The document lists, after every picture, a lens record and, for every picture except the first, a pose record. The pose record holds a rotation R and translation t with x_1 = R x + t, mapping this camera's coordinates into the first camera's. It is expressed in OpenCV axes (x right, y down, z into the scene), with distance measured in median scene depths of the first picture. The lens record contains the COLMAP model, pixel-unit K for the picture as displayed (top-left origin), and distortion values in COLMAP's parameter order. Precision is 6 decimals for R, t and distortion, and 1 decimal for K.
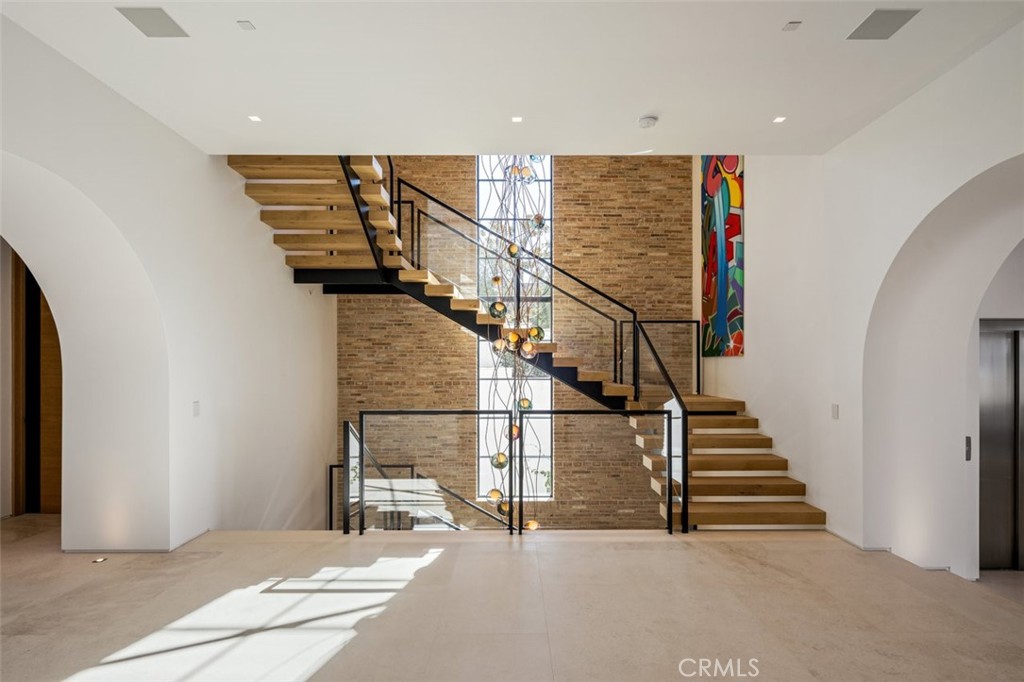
lens RADIAL K [[506.0, 0, 508.1], [0, 506.0, 364.7], [0, 0, 1]] dist [0.003315, 0.000229]
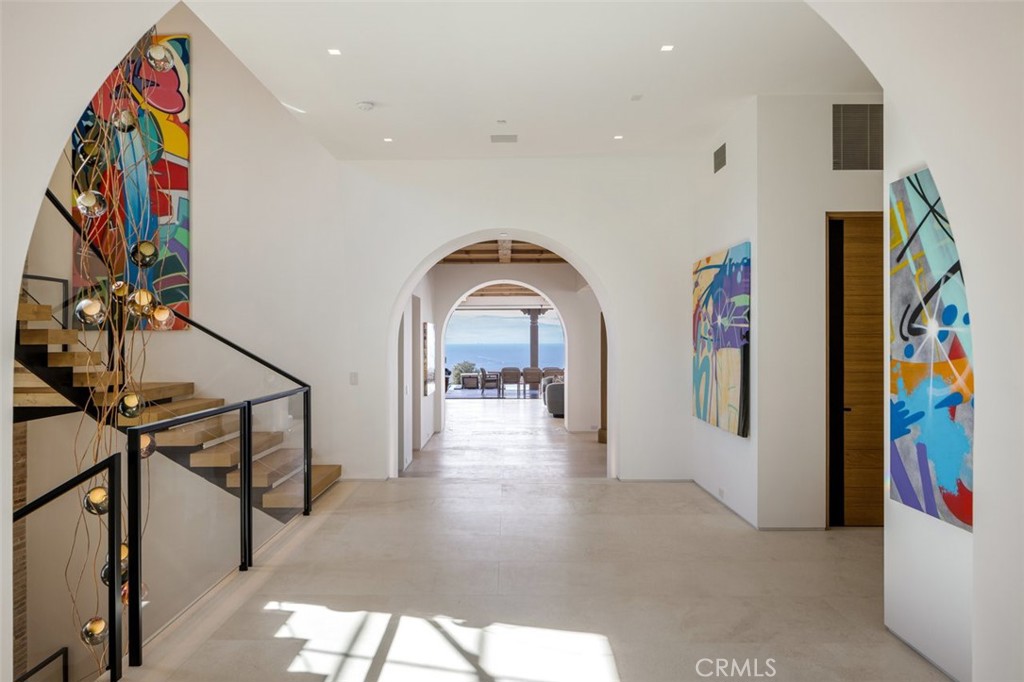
lens RADIAL K [[705.9, 0, 511.3], [0, 705.9, 338.3], [0, 0, 1]] dist [-0.004330, -0.000763]
pose [[0.009458, -0.005077, 0.999942, -1.026607], [0.004001, 0.999979, 0.005039, -0.010130], [-0.999947, 0.003953, 0.009478, 0.598031]]
